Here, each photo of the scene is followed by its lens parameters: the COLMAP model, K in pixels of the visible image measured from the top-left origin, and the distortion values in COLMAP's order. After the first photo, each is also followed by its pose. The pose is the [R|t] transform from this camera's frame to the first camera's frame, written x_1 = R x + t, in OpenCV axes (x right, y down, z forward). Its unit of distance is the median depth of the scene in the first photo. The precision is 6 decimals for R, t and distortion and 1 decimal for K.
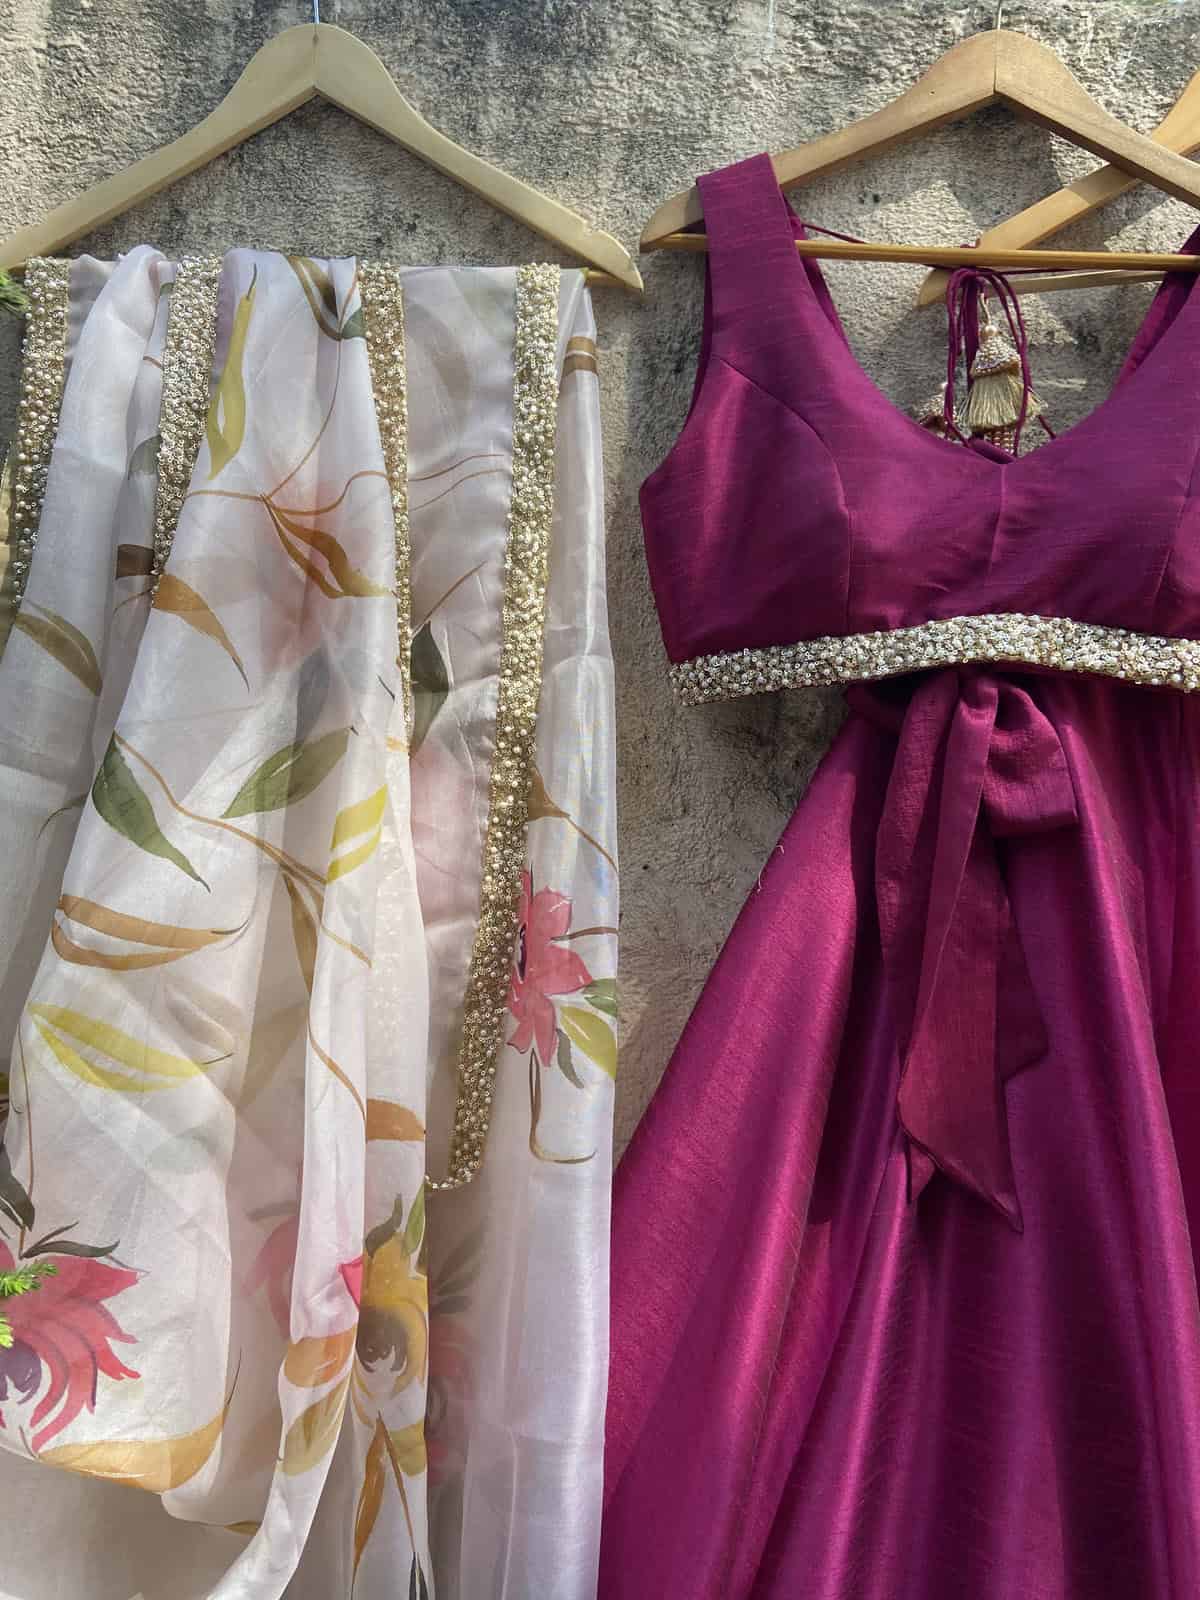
lens RADIAL K [[1228.6, 0, 600.1], [0, 1228.6, 798.8], [0, 0, 1]] dist [0.131159, -0.174138]
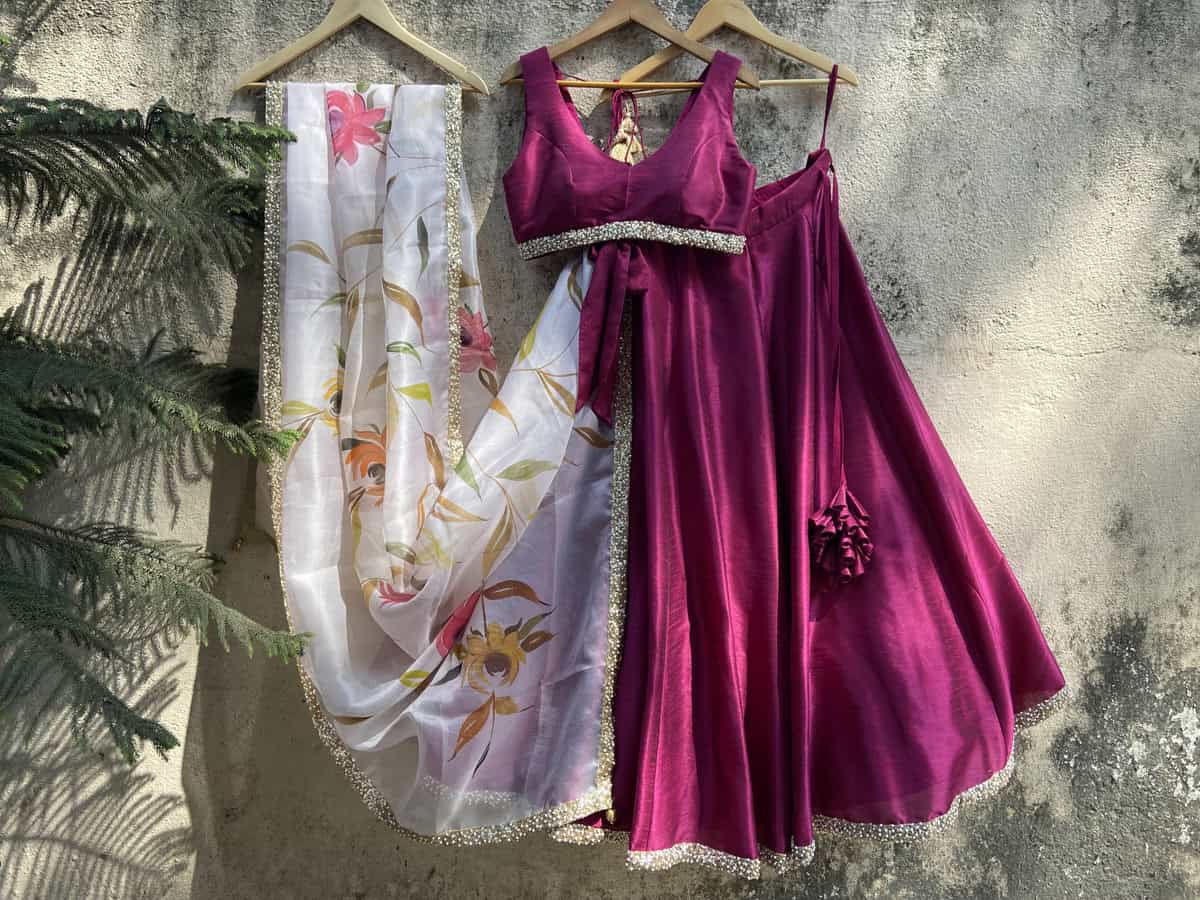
lens RADIAL K [[921.4, 0, 609.6], [0, 921.4, 455.7], [0, 0, 1]] dist [0.131159, -0.174138]
pose [[0.999102, -0.021909, 0.036269, 0.186109], [0.018919, 0.996549, 0.080822, 0.191445], [-0.037915, -0.080064, 0.996068, -1.014485]]
